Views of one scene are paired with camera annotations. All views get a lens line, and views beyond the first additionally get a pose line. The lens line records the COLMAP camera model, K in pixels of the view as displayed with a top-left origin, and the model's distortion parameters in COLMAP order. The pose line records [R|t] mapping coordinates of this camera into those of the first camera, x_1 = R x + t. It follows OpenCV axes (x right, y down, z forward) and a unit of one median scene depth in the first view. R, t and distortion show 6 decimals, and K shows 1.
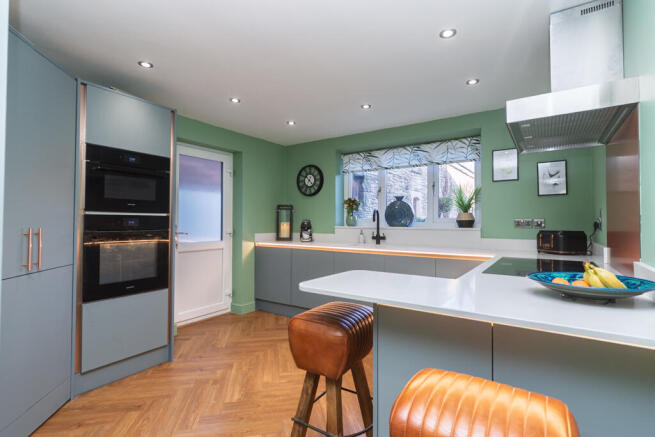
lens RADIAL K [[319.6, 0, 327.0], [0, 319.6, 218.3], [0, 0, 1]] dist [0.001967, -0.002346]
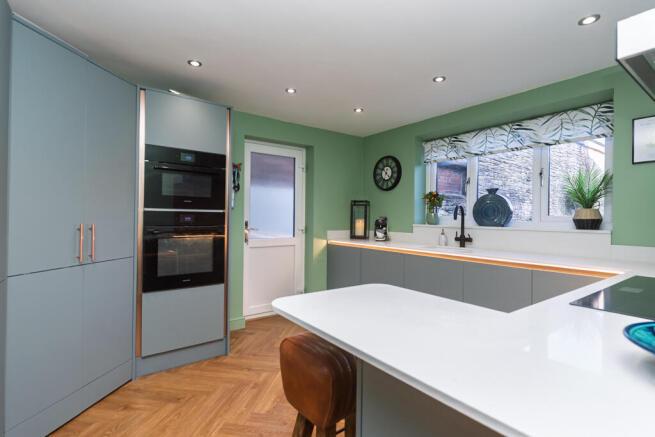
lens RADIAL K [[319.6, 0, 329.2], [0, 319.6, 217.6], [0, 0, 1]] dist [0.001967, -0.002346]
pose [[0.944130, 0.008209, -0.329472, 0.126775], [-0.004823, 0.999927, 0.011093, -0.002614], [0.329539, -0.008884, 0.944100, 0.127879]]
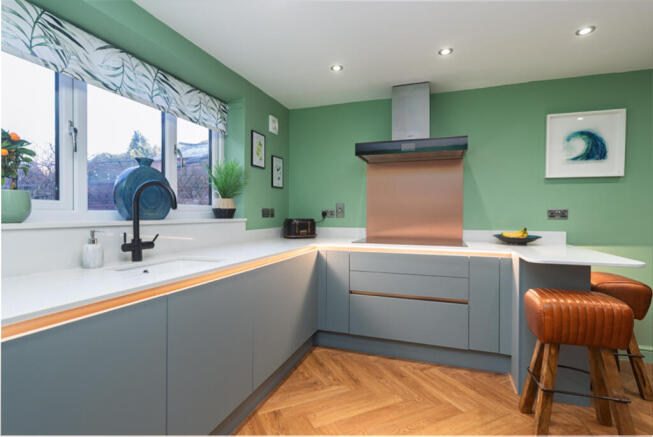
lens RADIAL K [[318.7, 0, 327.3], [0, 318.7, 215.6], [0, 0, 1]] dist [0.001967, -0.002346]
pose [[-0.248643, -0.006753, 0.968572, -0.388608], [-0.010816, 0.999933, 0.004195, 0.018213], [-0.968535, -0.009433, -0.248699, 1.024990]]
